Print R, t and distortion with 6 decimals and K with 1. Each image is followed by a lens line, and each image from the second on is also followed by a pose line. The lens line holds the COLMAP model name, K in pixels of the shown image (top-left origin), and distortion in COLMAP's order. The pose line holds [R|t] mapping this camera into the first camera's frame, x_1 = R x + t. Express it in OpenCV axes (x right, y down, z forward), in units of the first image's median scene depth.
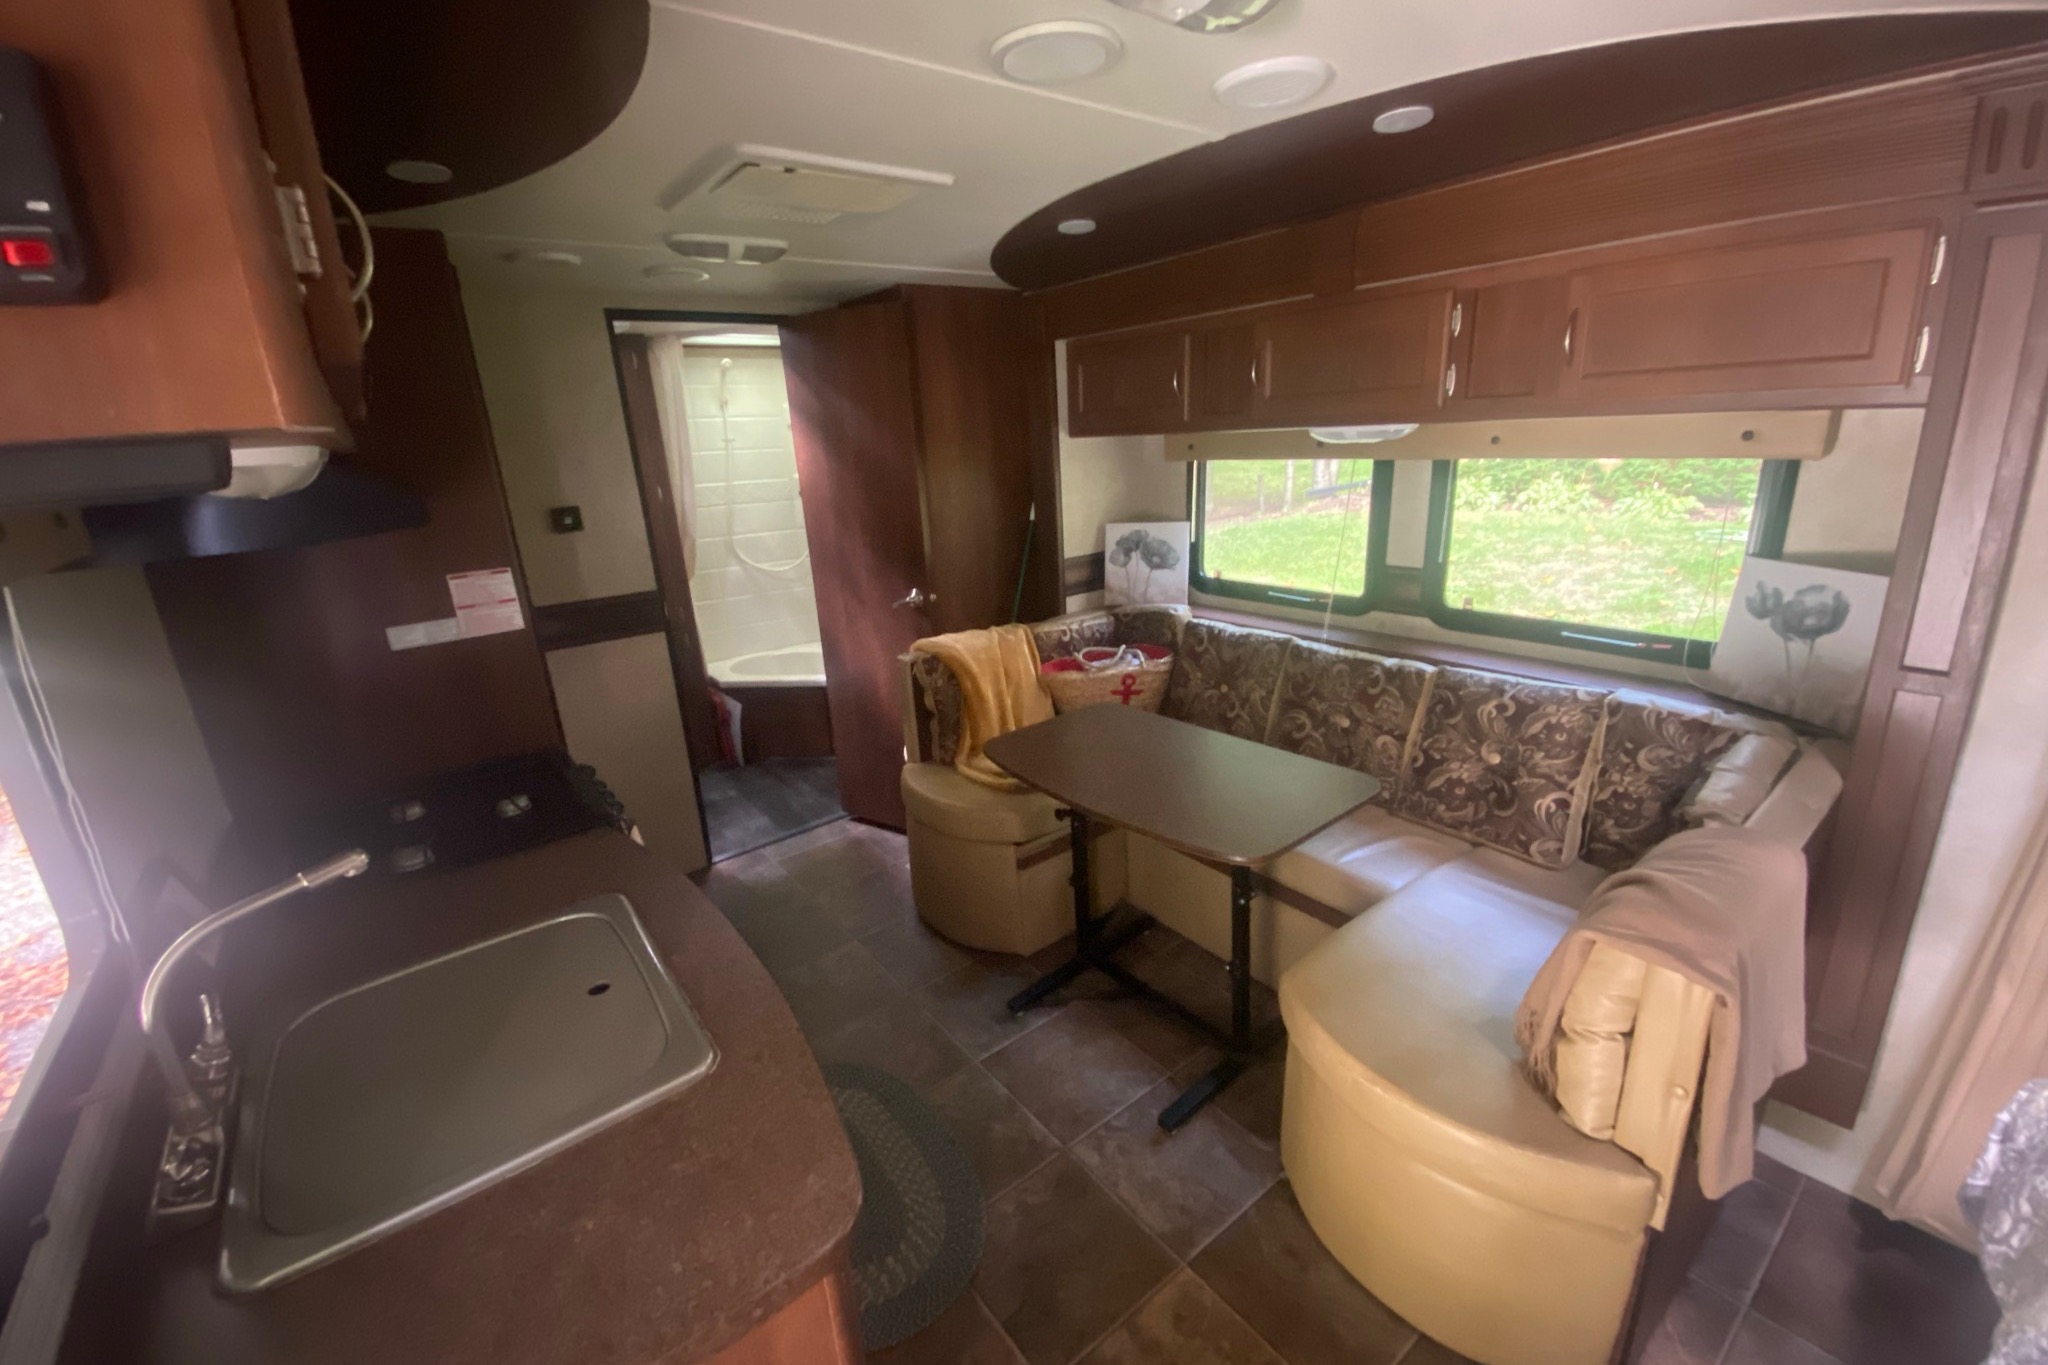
lens RADIAL K [[852.8, 0, 1024.0], [0, 852.8, 682.5], [0, 0, 1]] dist [-0.024824, -0.000457]
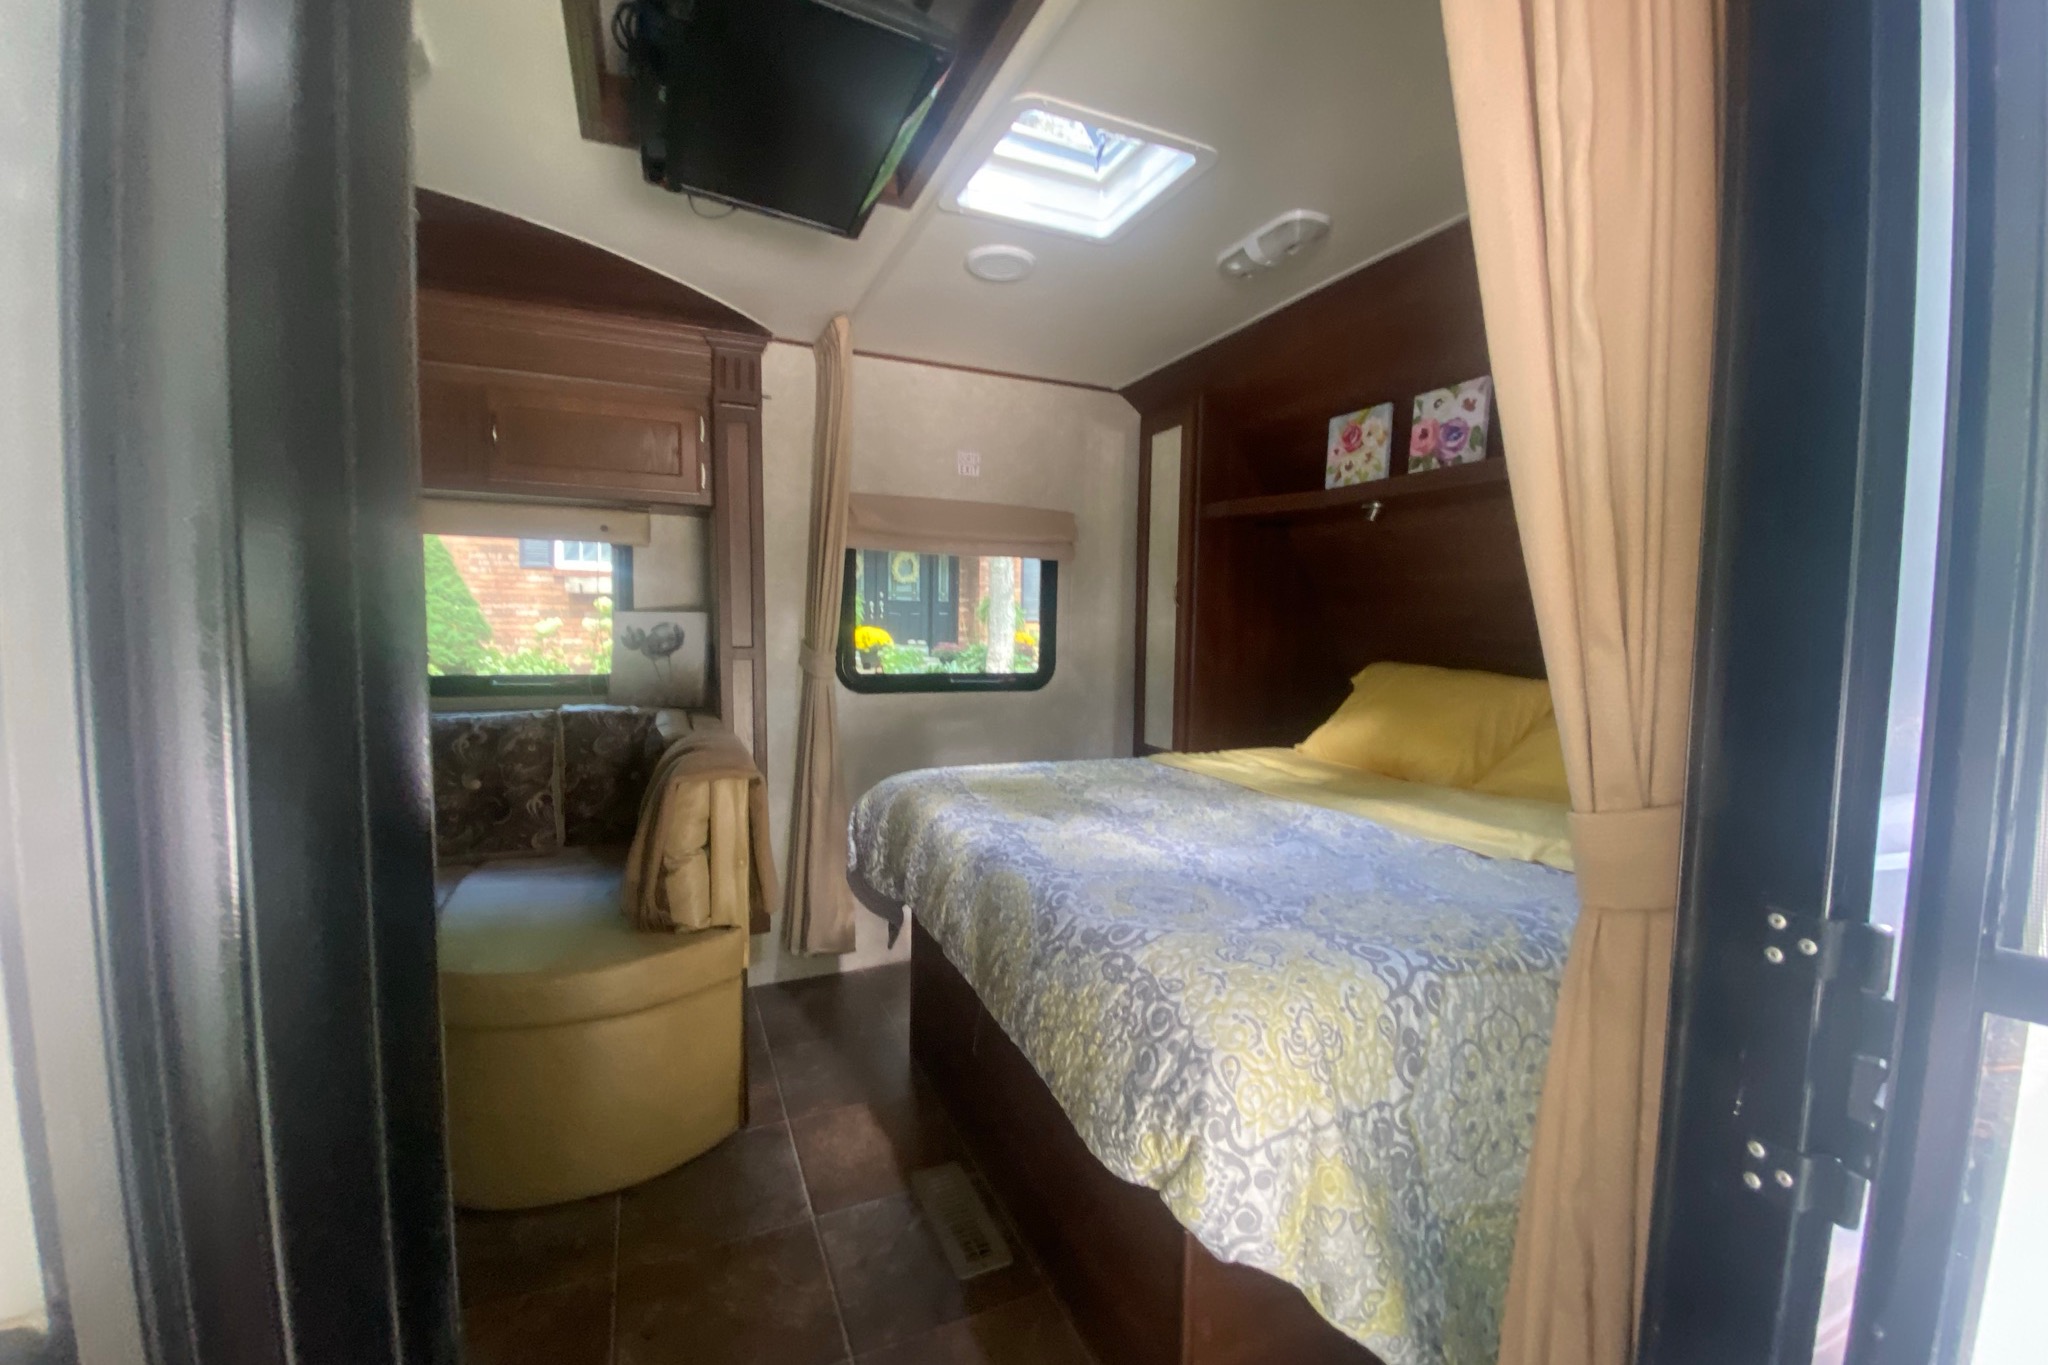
lens RADIAL K [[827.0, 0, 1024.0], [0, 827.0, 682.5], [0, 0, 1]] dist [-0.000133, -0.000043]
pose [[0.247295, -0.030149, 0.968471, -0.382663], [0.255199, 0.966252, -0.035085, 0.210496], [-0.934729, 0.255829, 0.246643, -0.002066]]
